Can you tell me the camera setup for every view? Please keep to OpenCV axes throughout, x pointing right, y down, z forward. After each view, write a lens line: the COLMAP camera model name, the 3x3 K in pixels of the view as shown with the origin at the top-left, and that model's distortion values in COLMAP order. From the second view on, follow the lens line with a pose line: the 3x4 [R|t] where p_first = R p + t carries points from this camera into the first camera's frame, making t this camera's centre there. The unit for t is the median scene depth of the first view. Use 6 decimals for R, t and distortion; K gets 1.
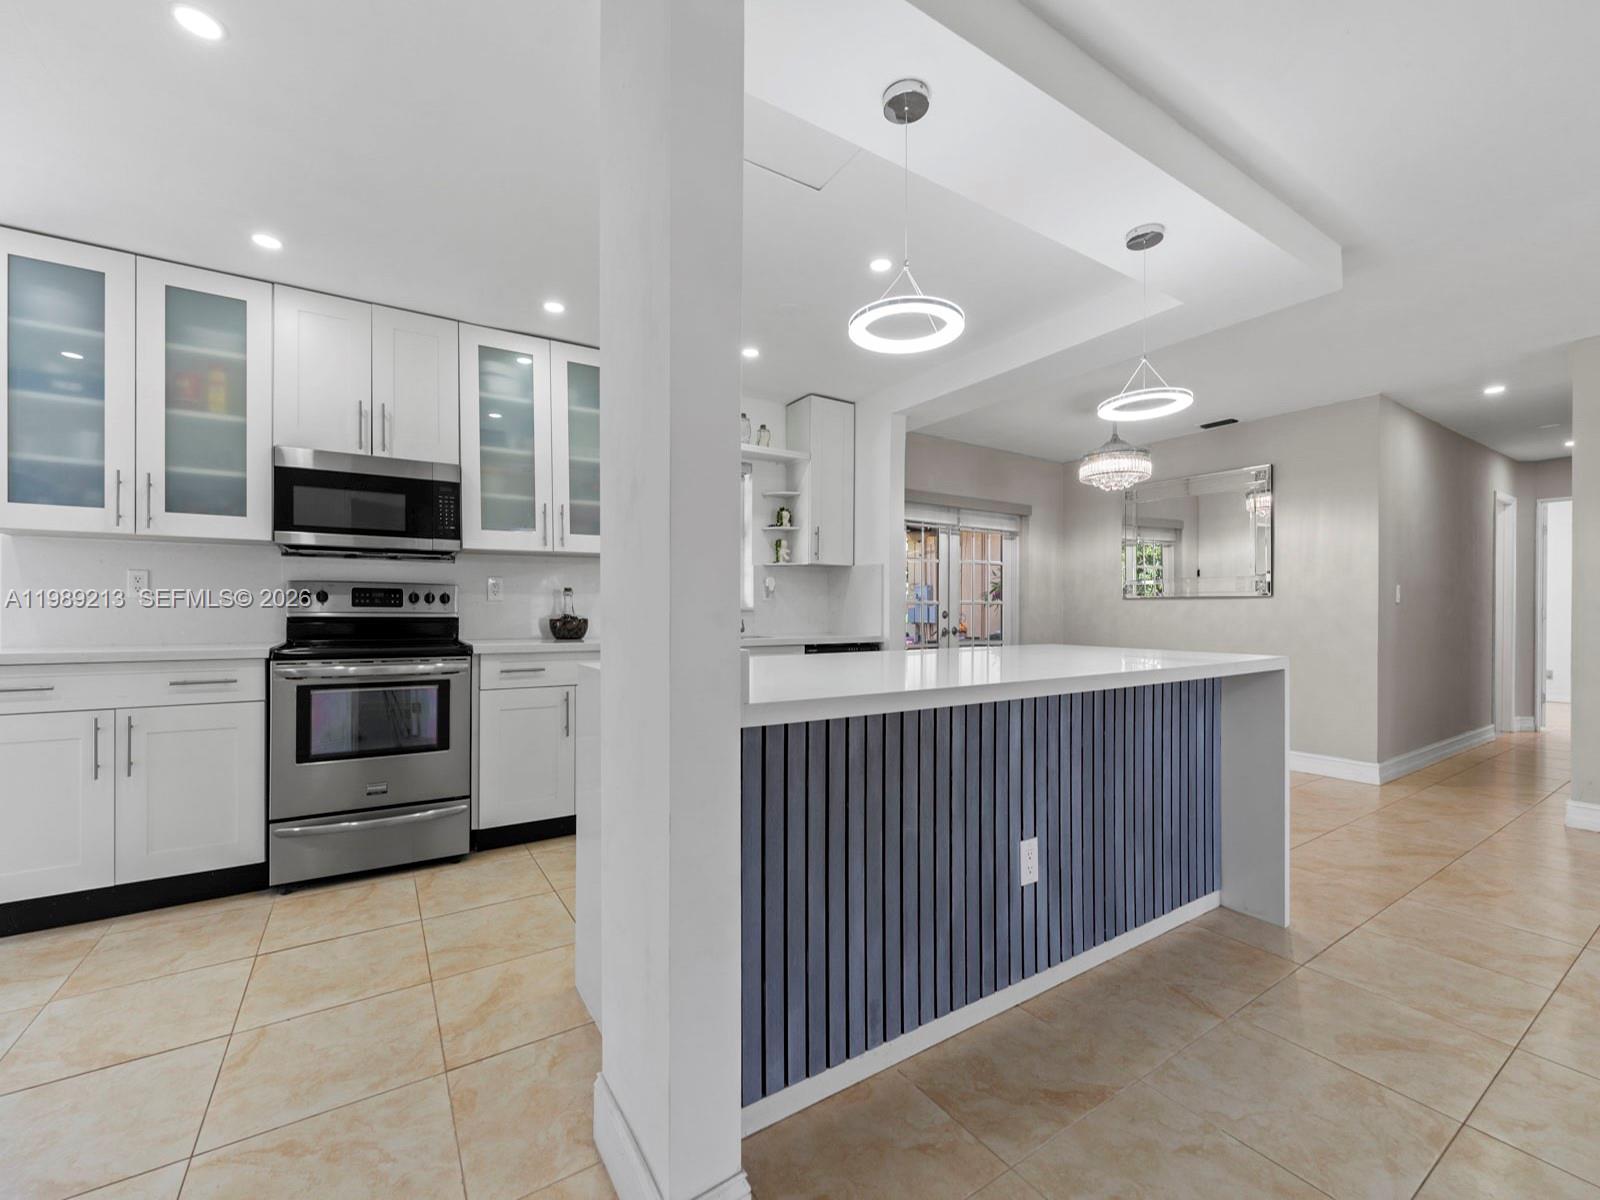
lens RADIAL K [[648.8, 0, 798.4], [0, 648.8, 622.2], [0, 0, 1]] dist [0.000835, -0.001046]
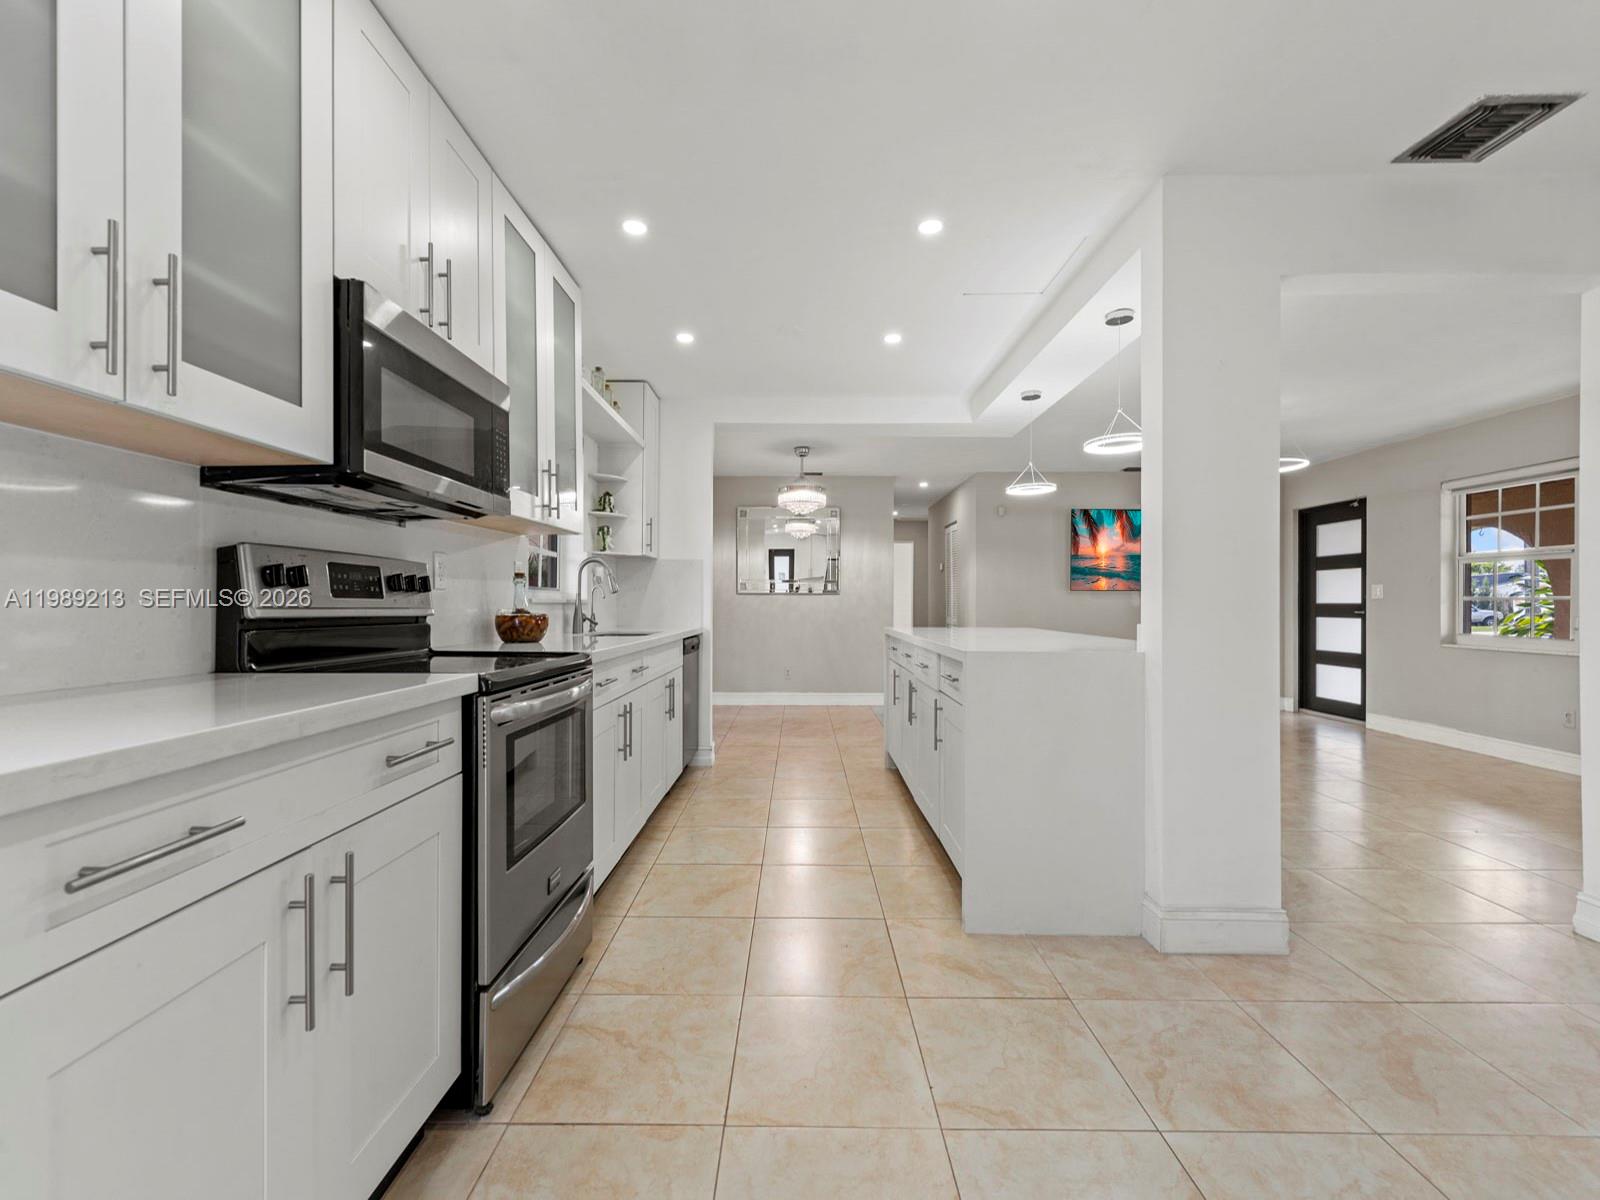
lens RADIAL K [[648.8, 0, 794.6], [0, 648.8, 602.7], [0, 0, 1]] dist [0.000835, -0.001046]
pose [[0.549450, 0.001187, 0.835526, -0.885215], [0.014215, 0.999841, -0.010768, -0.007993], [-0.835405, 0.017793, 0.549346, 0.373537]]
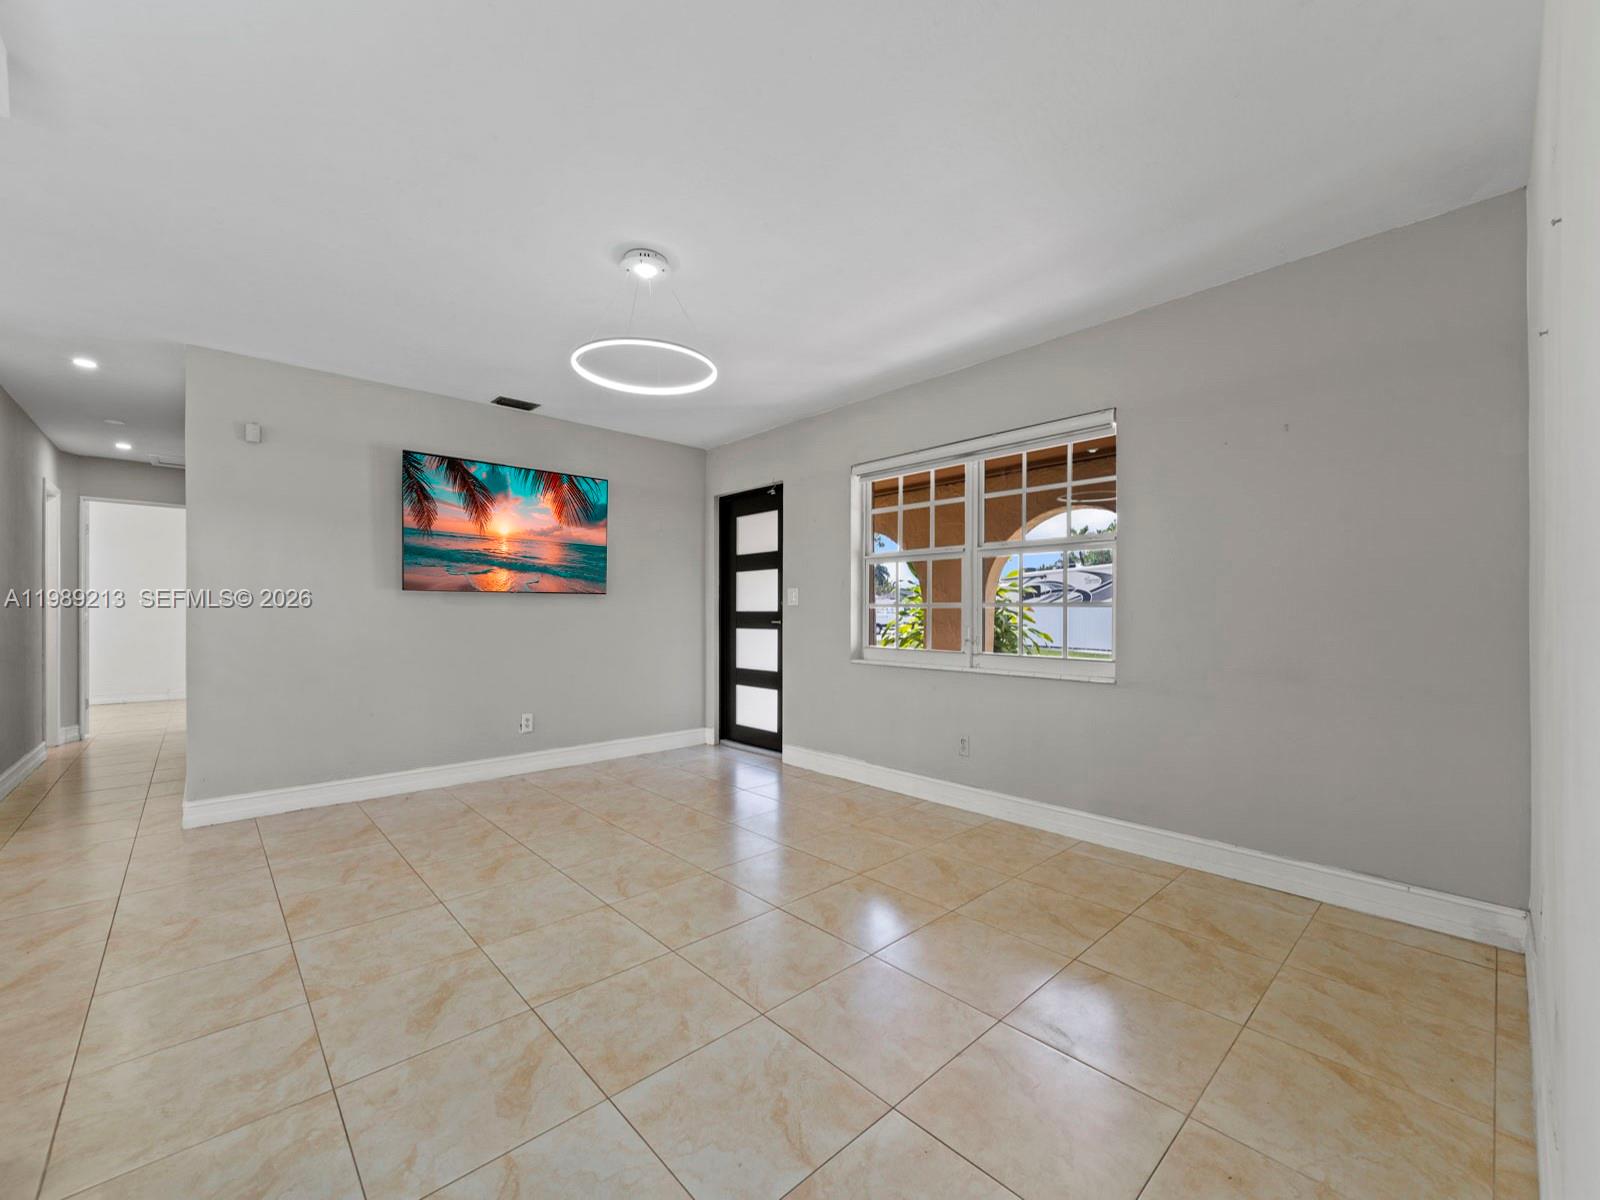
lens RADIAL K [[648.8, 0, 796.0], [0, 648.8, 611.3], [0, 0, 1]] dist [0.000835, -0.001046]
pose [[-0.173531, 0.002935, 0.984824, 0.047350], [0.017787, 0.999842, 0.000154, -0.003046], [-0.984668, 0.017544, -0.173556, 0.261757]]
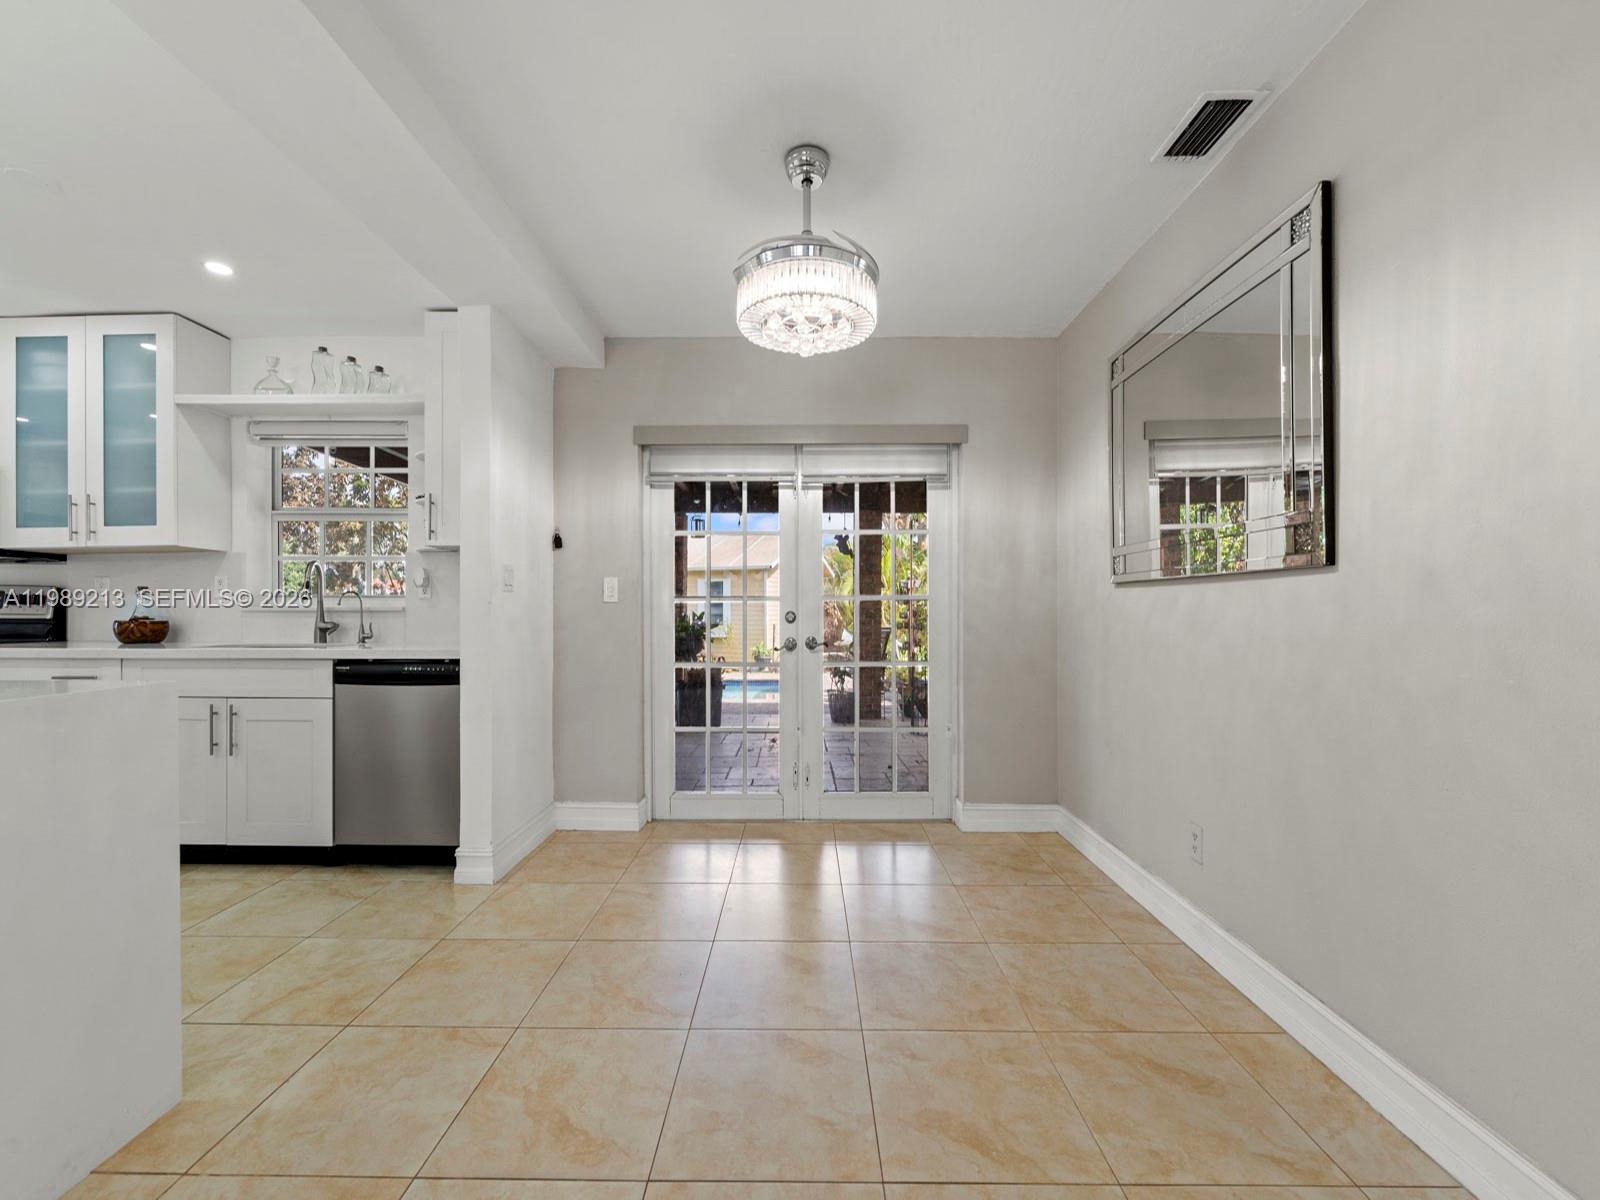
lens RADIAL K [[648.8, 0, 795.9], [0, 648.8, 612.7], [0, 0, 1]] dist [0.000835, -0.001046]
pose [[0.835969, -0.000064, -0.548777, 1.000129], [-0.008350, 0.999883, -0.012836, -0.013641], [0.548713, 0.015313, 0.835871, 0.828440]]
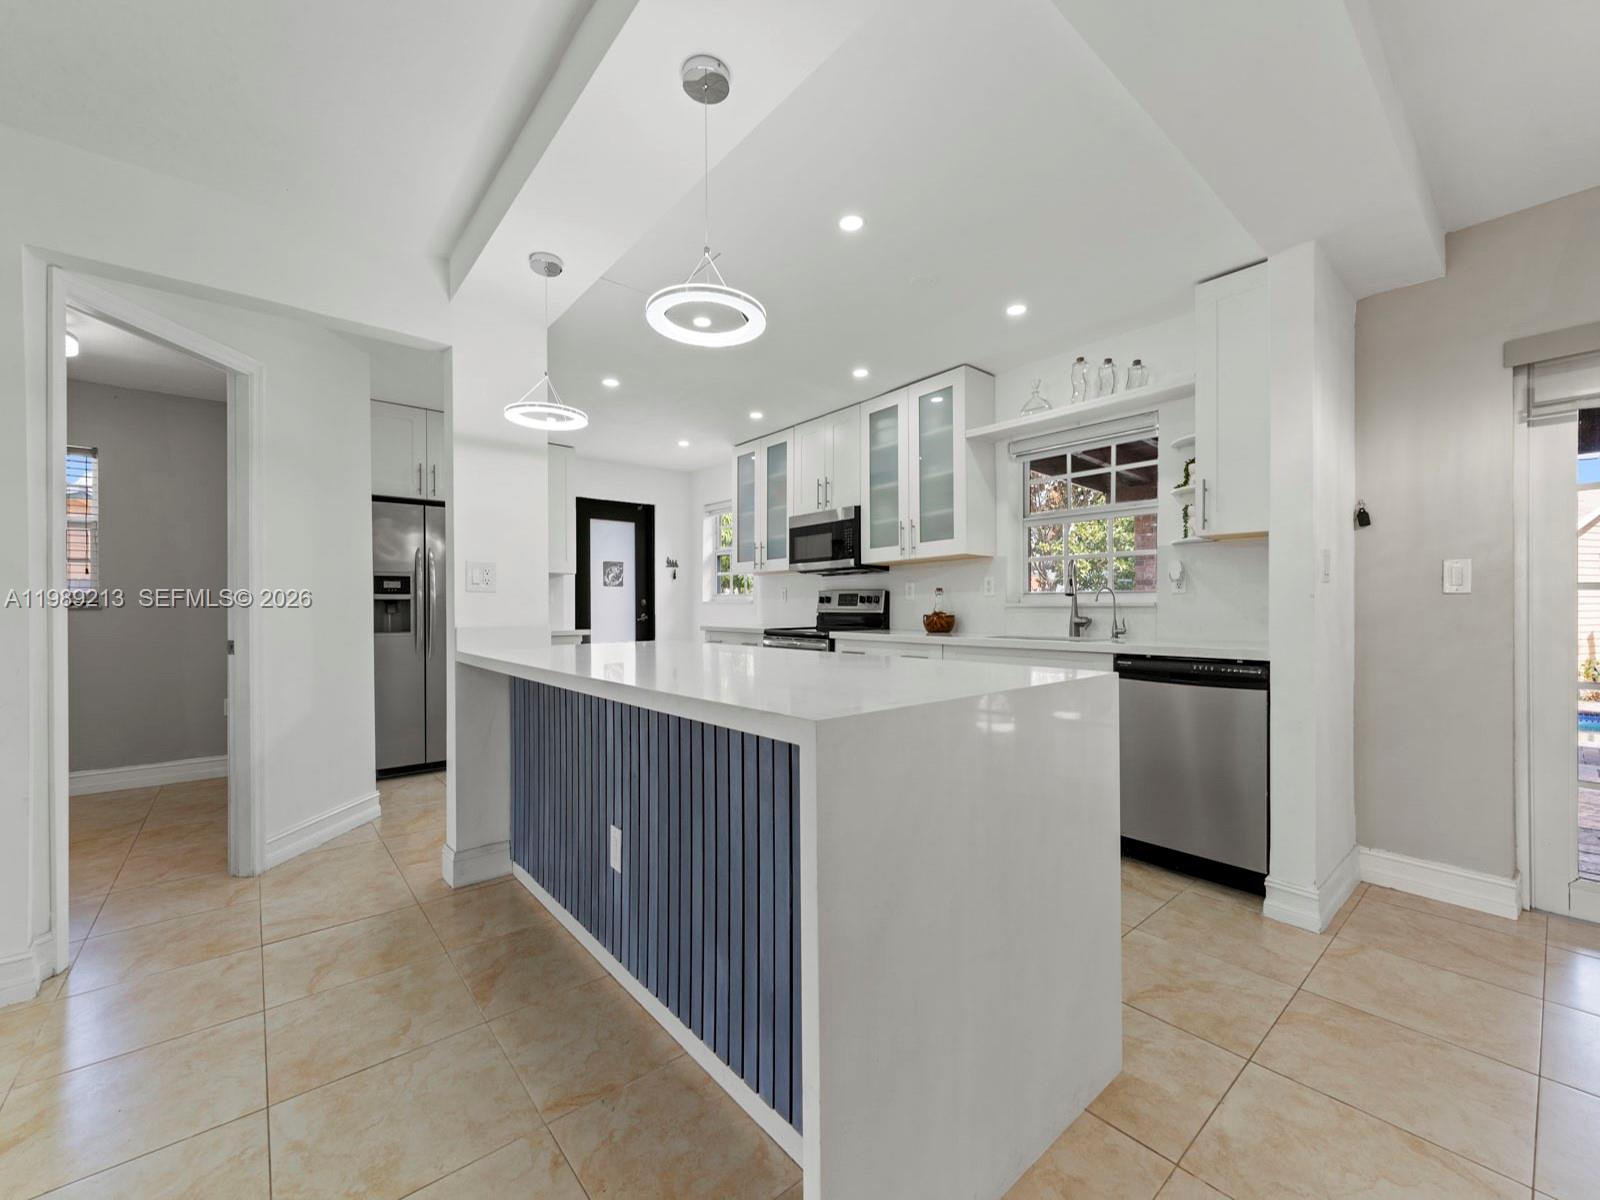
lens RADIAL K [[648.8, 0, 797.2], [0, 648.8, 608.4], [0, 0, 1]] dist [0.000835, -0.001046]
pose [[0.130469, -0.001605, -0.991451, 0.833835], [-0.012946, 0.999911, -0.003322, -0.010770], [0.991368, 0.013268, 0.130436, 0.668689]]
